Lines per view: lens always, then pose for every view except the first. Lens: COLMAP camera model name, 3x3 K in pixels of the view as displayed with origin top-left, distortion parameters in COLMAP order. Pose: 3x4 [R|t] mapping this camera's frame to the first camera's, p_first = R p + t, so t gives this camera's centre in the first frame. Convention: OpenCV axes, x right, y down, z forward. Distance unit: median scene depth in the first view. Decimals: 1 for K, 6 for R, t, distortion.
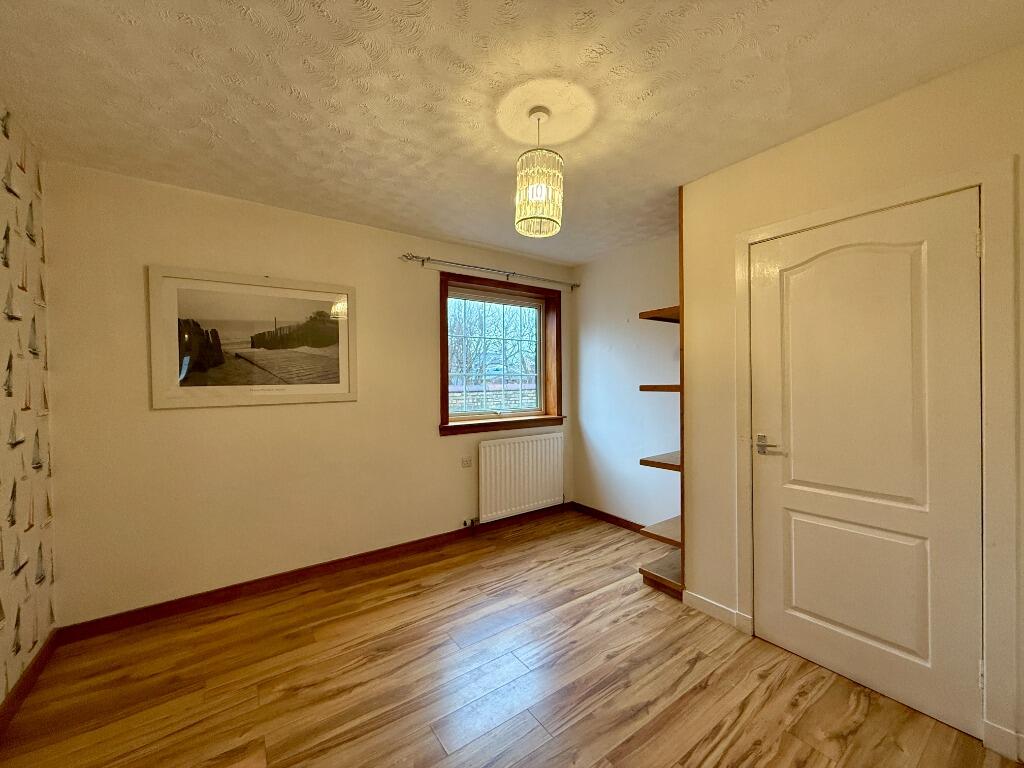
lens RADIAL K [[410.0, 0, 514.8], [0, 410.0, 387.1], [0, 0, 1]] dist [0.001252, -0.000374]
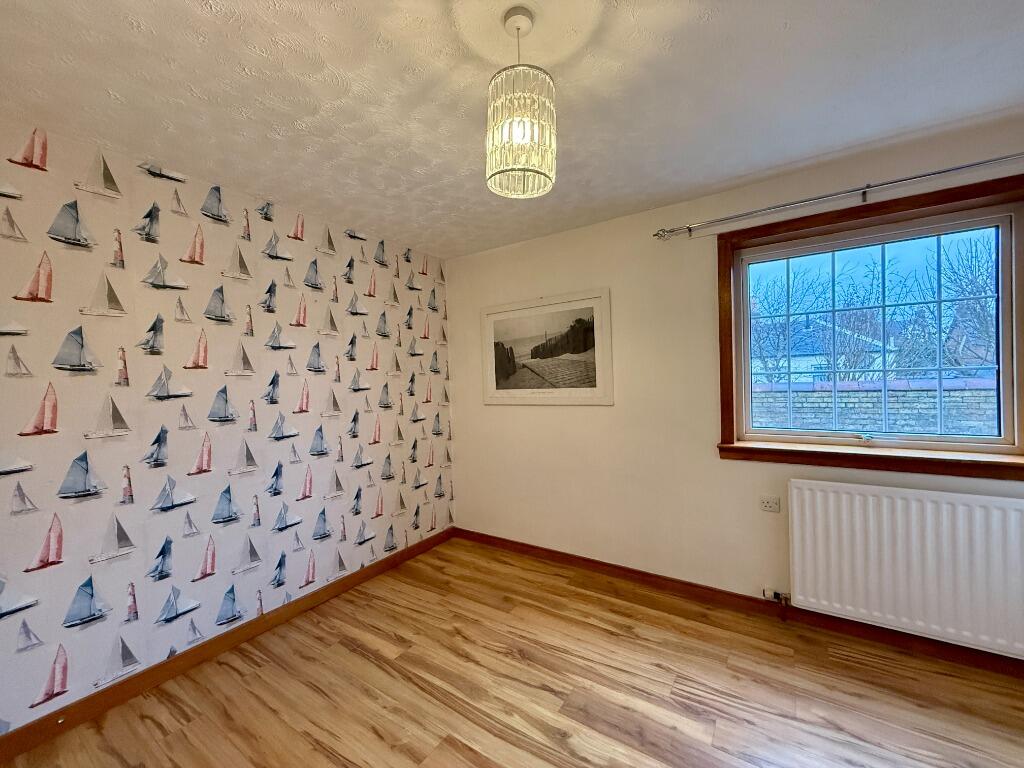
lens RADIAL K [[410.0, 0, 511.1], [0, 410.0, 387.5], [0, 0, 1]] dist [0.001252, -0.000374]
pose [[0.346330, 0.011010, -0.938048, 0.501810], [0.005216, 0.999893, 0.013661, -0.026025], [0.938098, -0.009624, 0.346235, 0.516416]]
